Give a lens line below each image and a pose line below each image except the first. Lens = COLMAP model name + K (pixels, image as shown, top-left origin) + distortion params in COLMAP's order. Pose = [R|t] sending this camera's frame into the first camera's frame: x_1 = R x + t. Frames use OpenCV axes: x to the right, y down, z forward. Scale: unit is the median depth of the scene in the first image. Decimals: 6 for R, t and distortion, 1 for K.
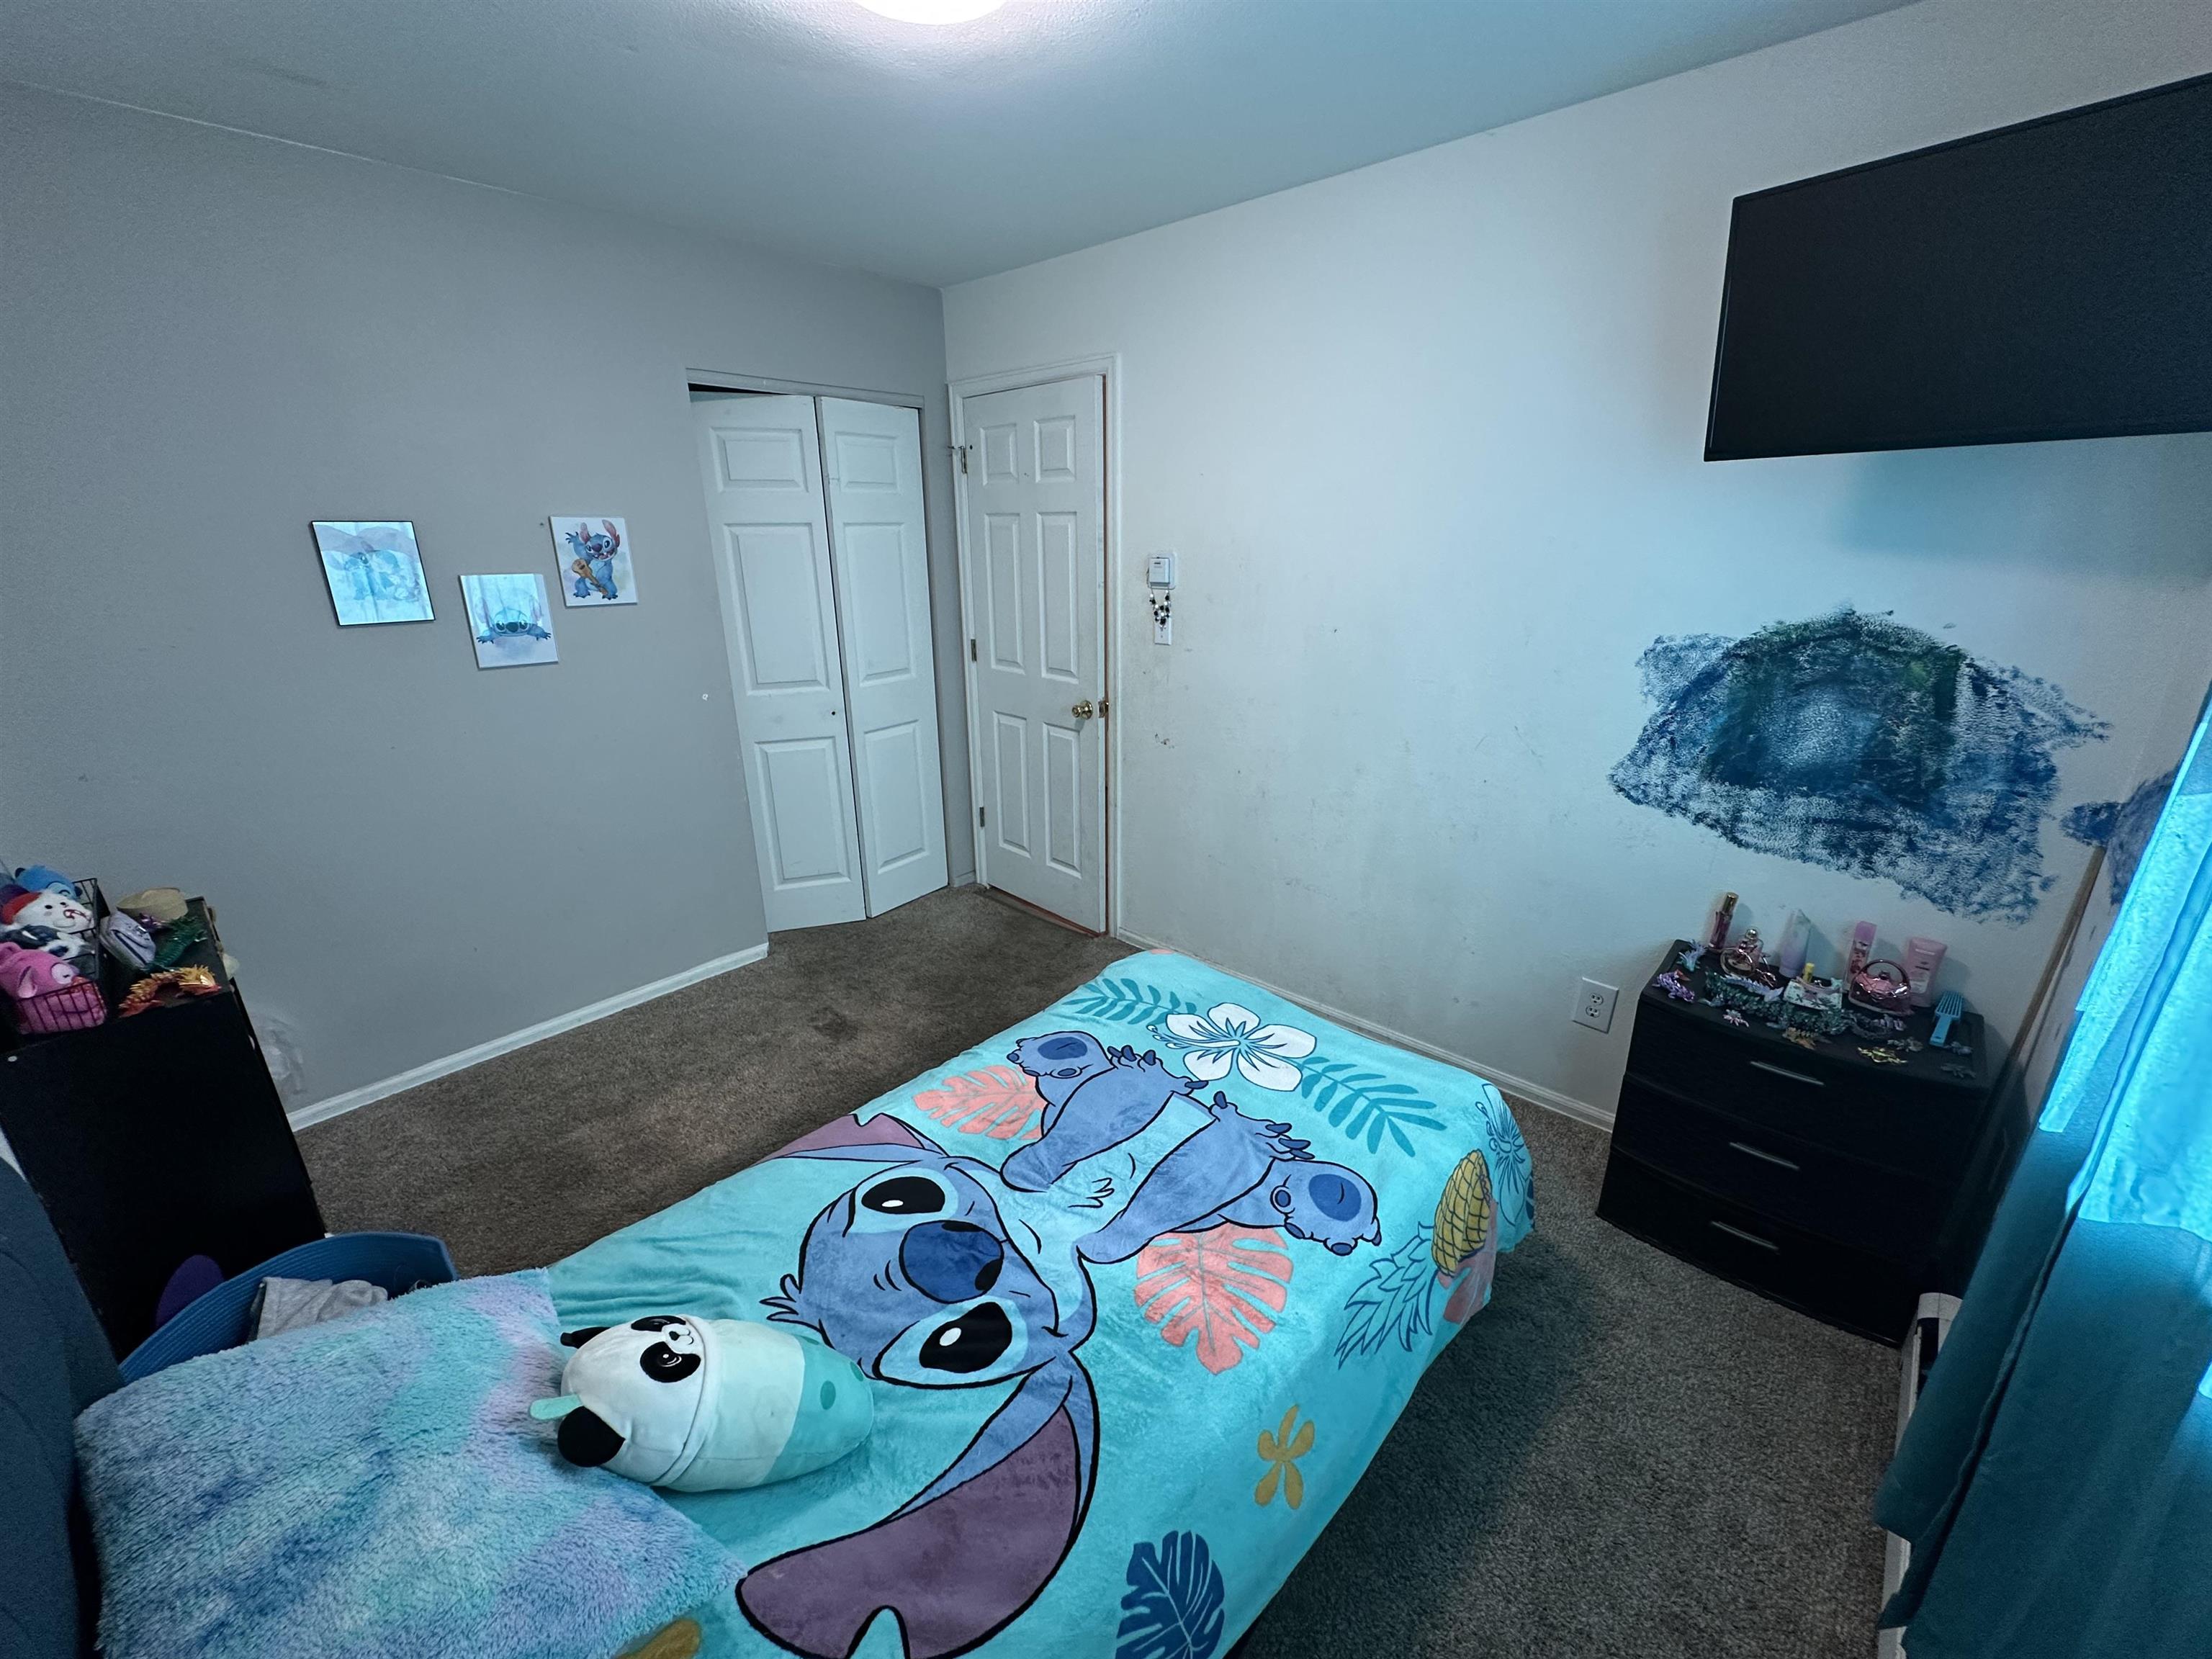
lens RADIAL K [[879.8, 0, 1098.7], [0, 879.8, 826.4], [0, 0, 1]] dist [-0.002066, 0.000277]
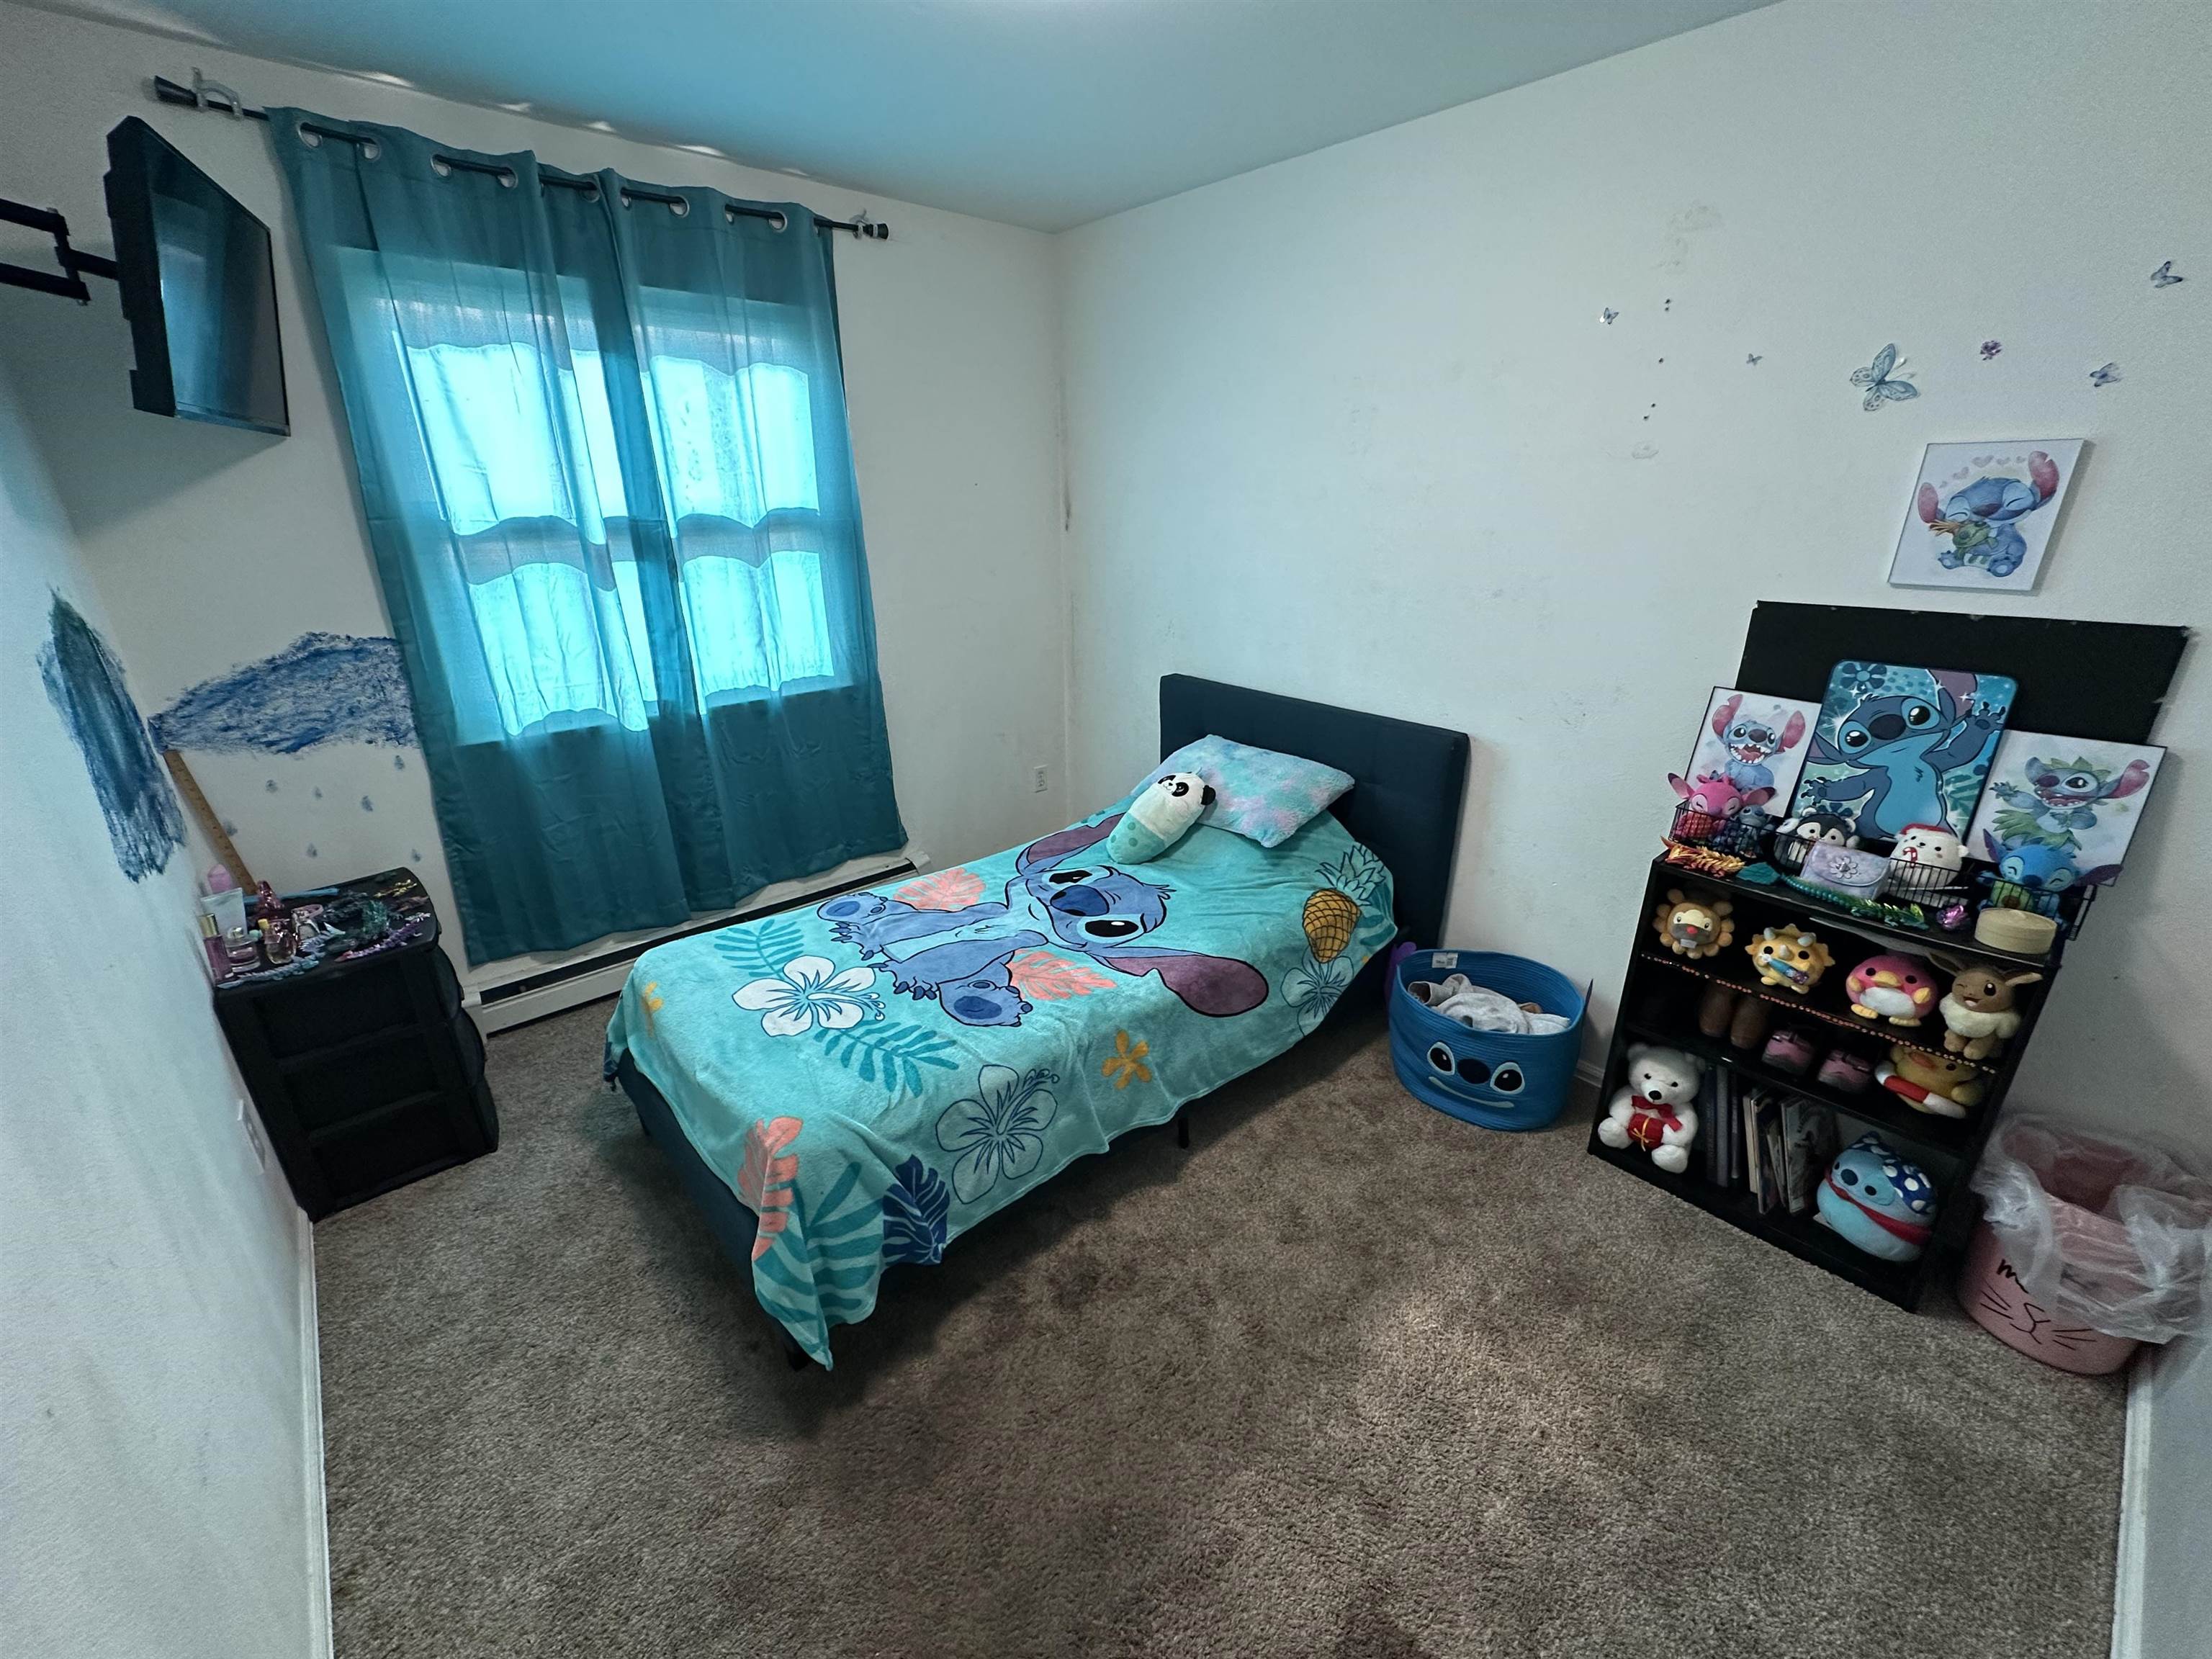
lens RADIAL K [[879.8, 0, 1104.9], [0, 879.8, 816.9], [0, 0, 1]] dist [-0.002066, 0.000277]
pose [[-0.994684, -0.026529, 0.099500, -0.337984], [0.042325, 0.775525, 0.629897, -0.658421], [-0.093875, 0.630760, -0.770279, 1.952452]]
